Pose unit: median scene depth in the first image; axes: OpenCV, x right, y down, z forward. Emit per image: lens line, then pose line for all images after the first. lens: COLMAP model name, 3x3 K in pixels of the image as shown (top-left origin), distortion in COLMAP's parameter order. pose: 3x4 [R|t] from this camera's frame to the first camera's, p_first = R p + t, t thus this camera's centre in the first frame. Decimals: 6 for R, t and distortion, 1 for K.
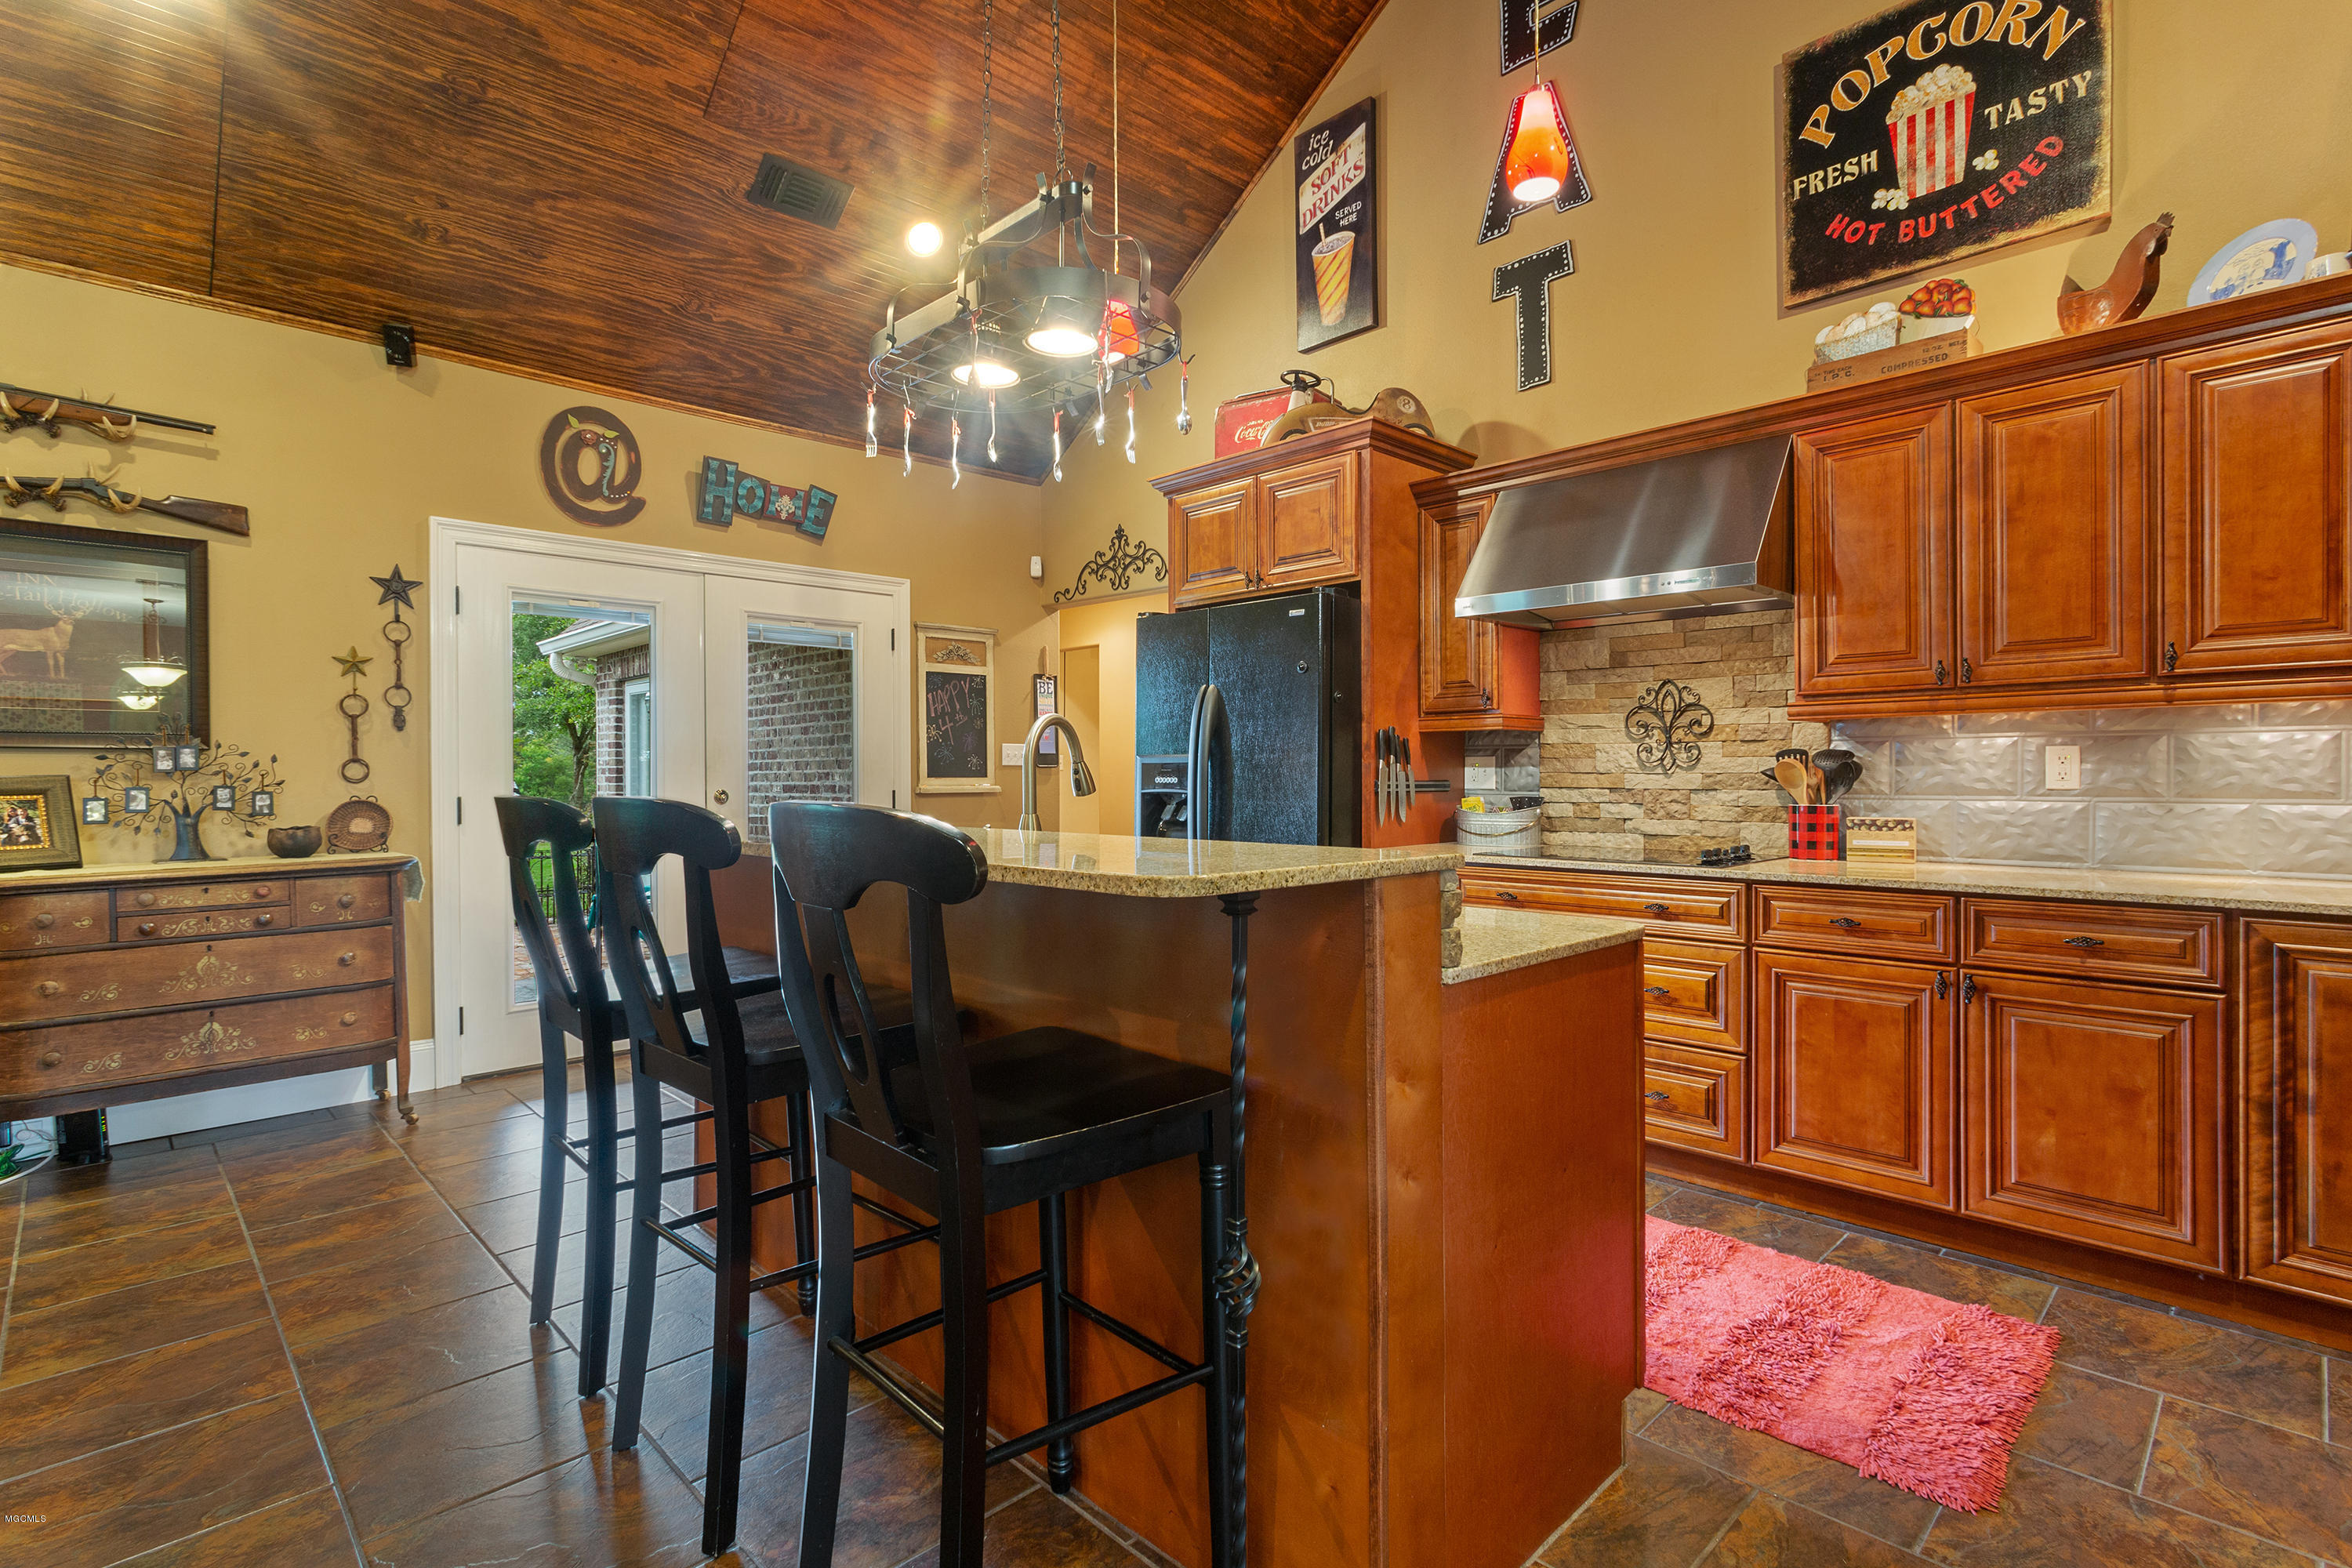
lens RADIAL K [[1116.6, 0, 1171.6], [0, 1116.6, 777.7], [0, 0, 1]] dist [-0.002798, 0.007673]
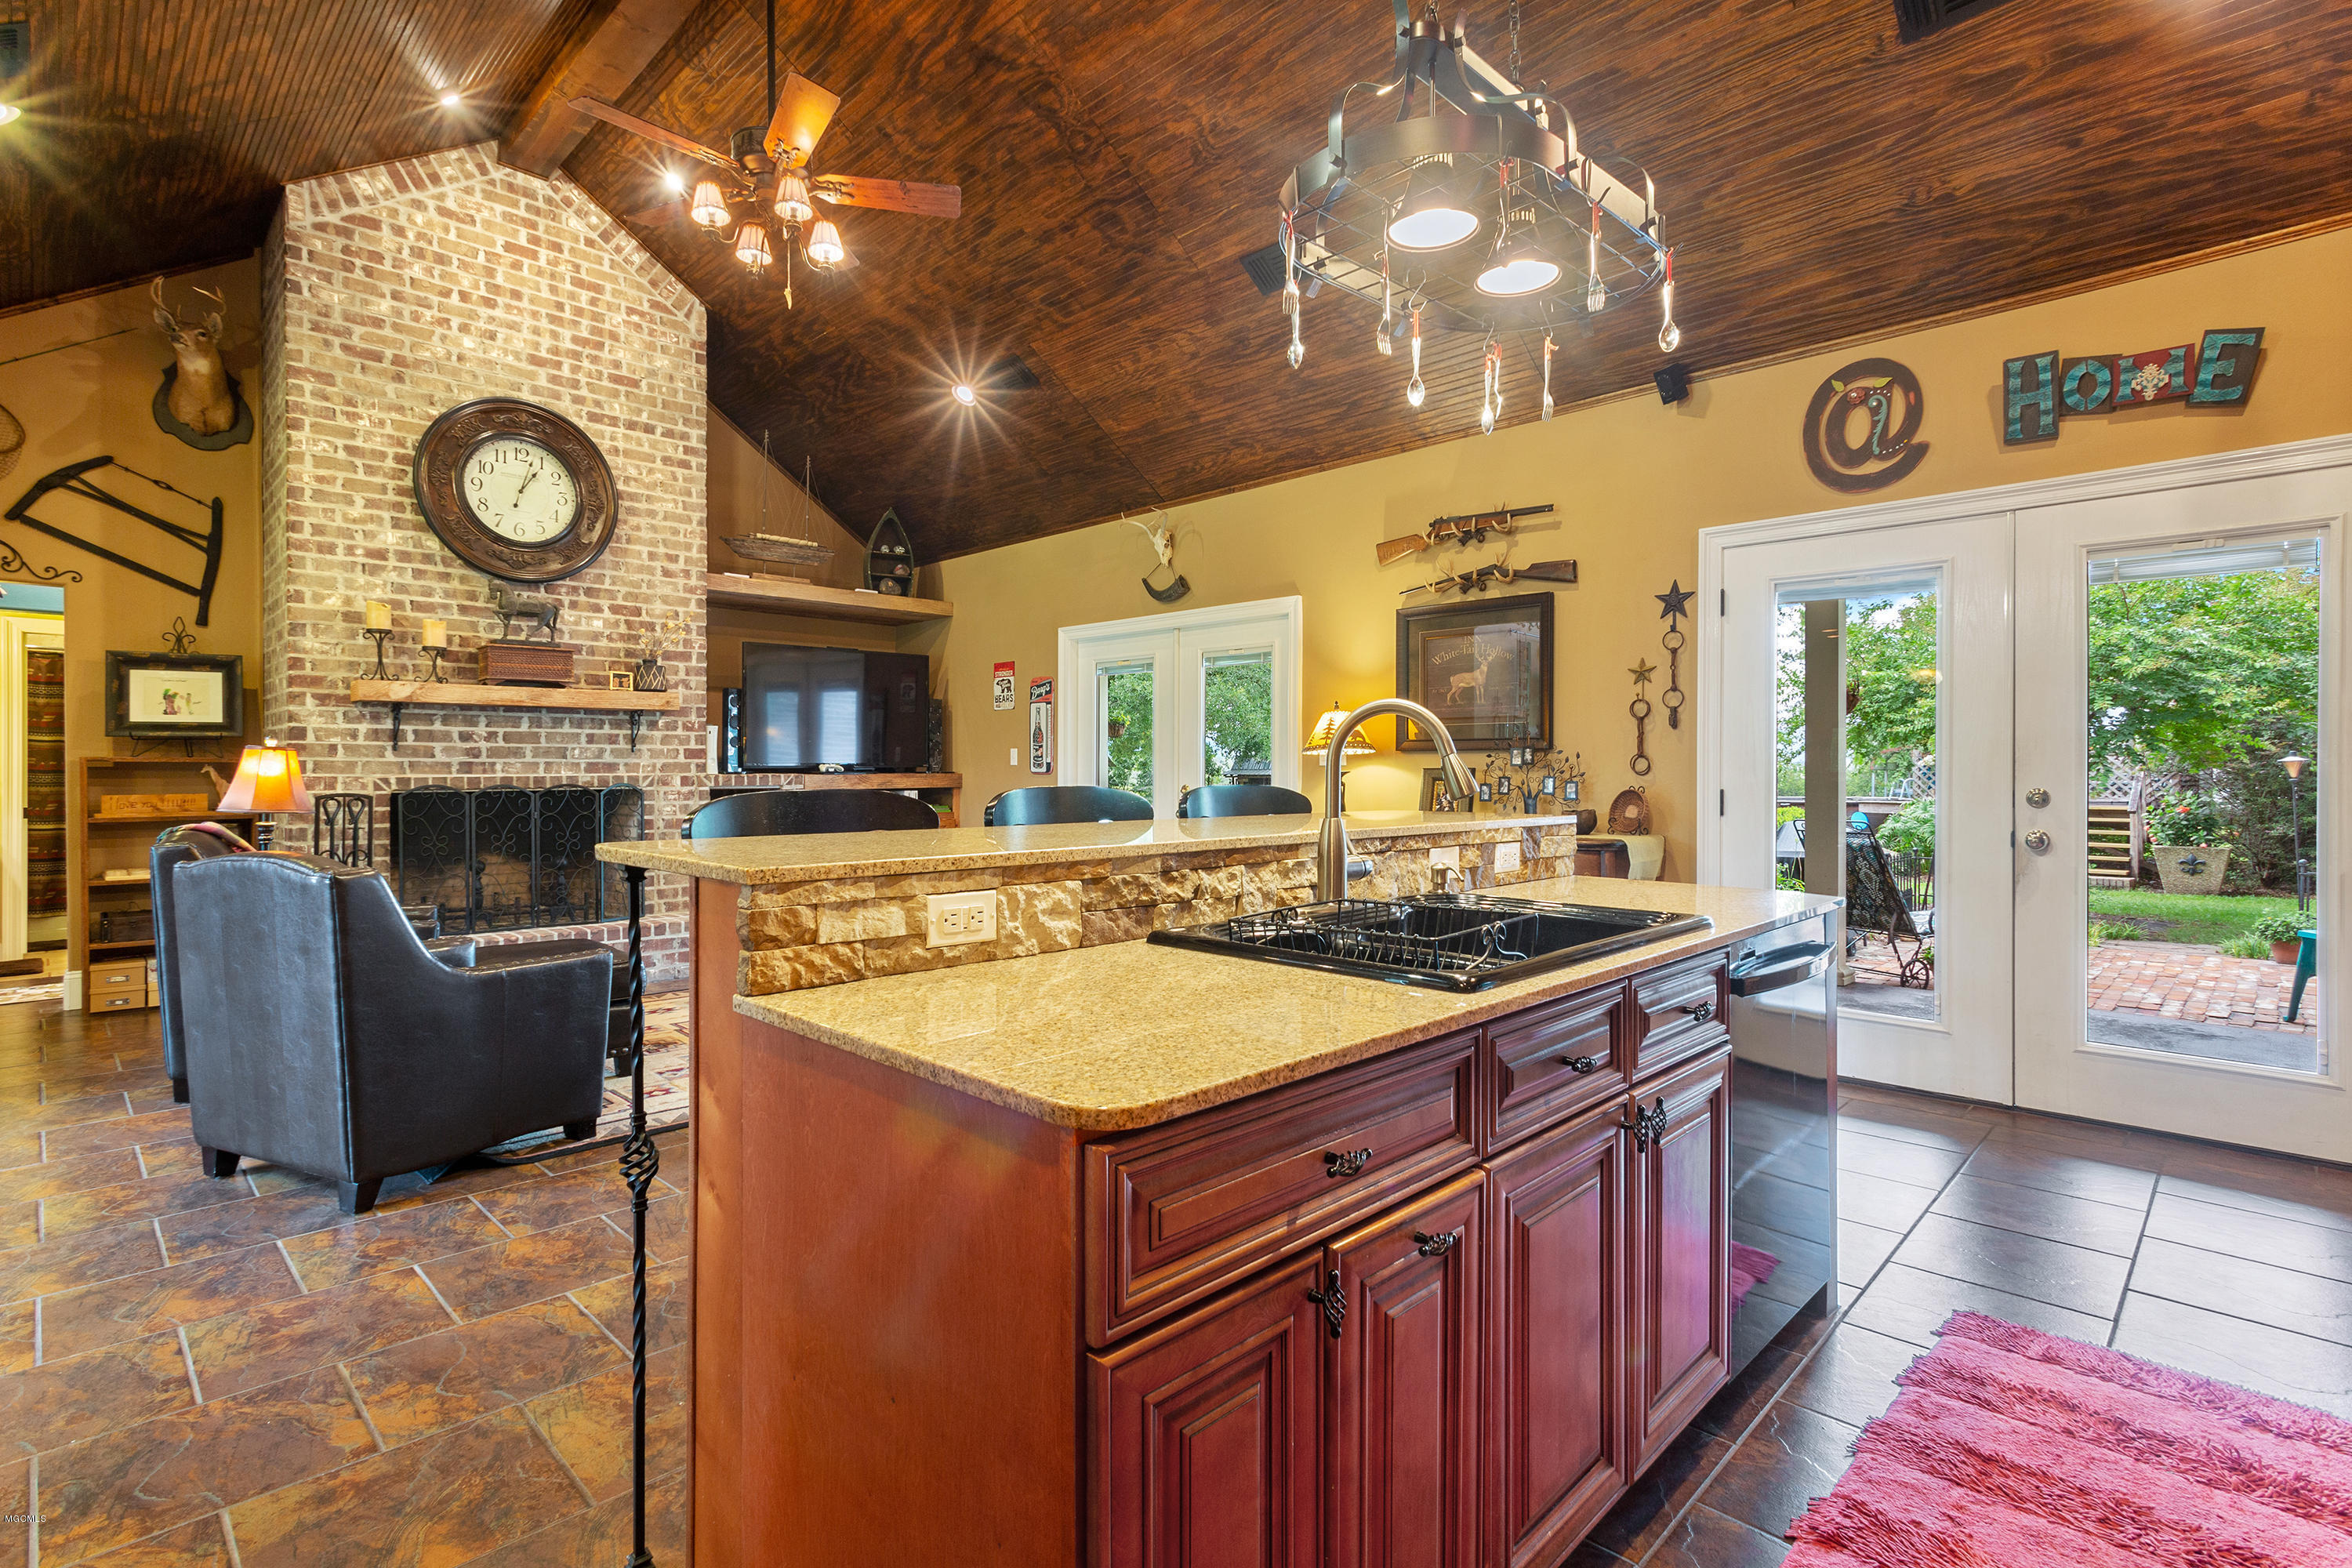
lens RADIAL K [[1116.6, 0, 1171.6], [0, 1116.6, 777.7], [0, 0, 1]] dist [-0.002798, 0.007673]
pose [[0.022466, 0.011966, -0.999676, 0.460613], [-0.004399, 0.999920, 0.011870, -0.004351], [0.999738, 0.004131, 0.022517, 0.522819]]
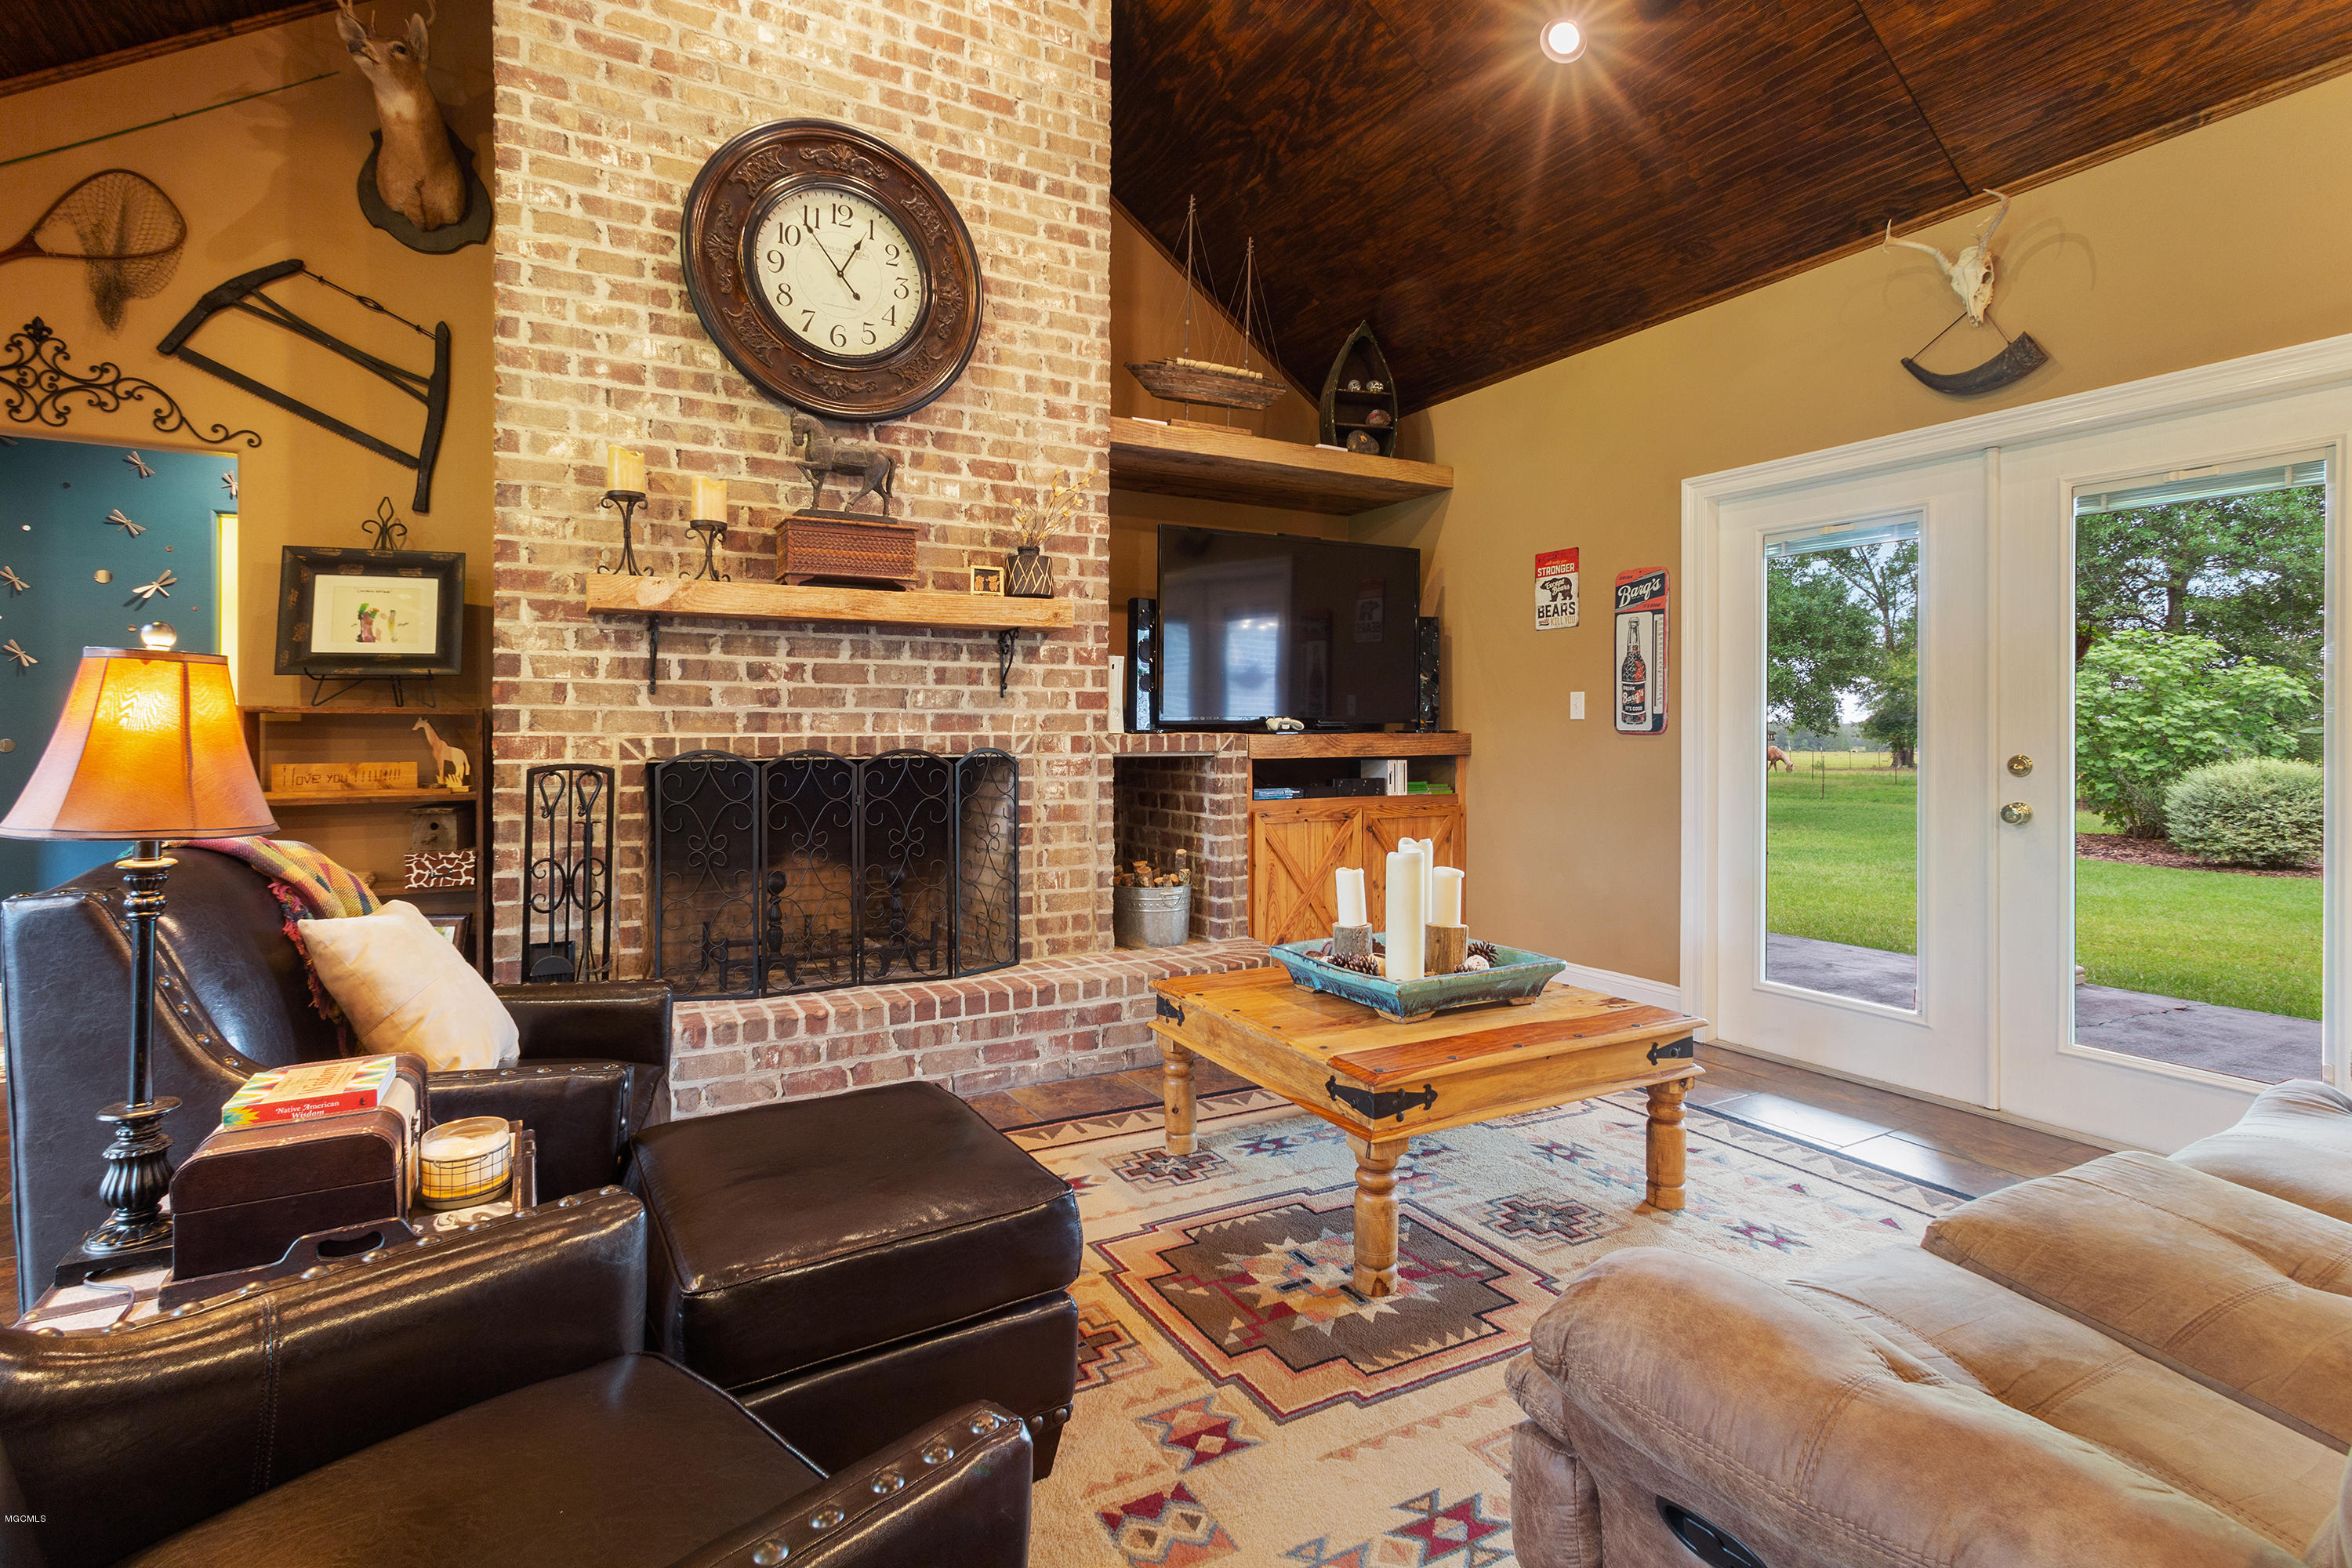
lens RADIAL K [[1122.4, 0, 1176.4], [0, 1122.4, 726.1], [0, 0, 1]] dist [0.002177, 0.000666]
pose [[-0.243402, 0.000684, -0.969925, -0.295223], [-0.003355, 0.999993, 0.001547, 0.005612], [0.969920, 0.003631, -0.243398, 0.145243]]
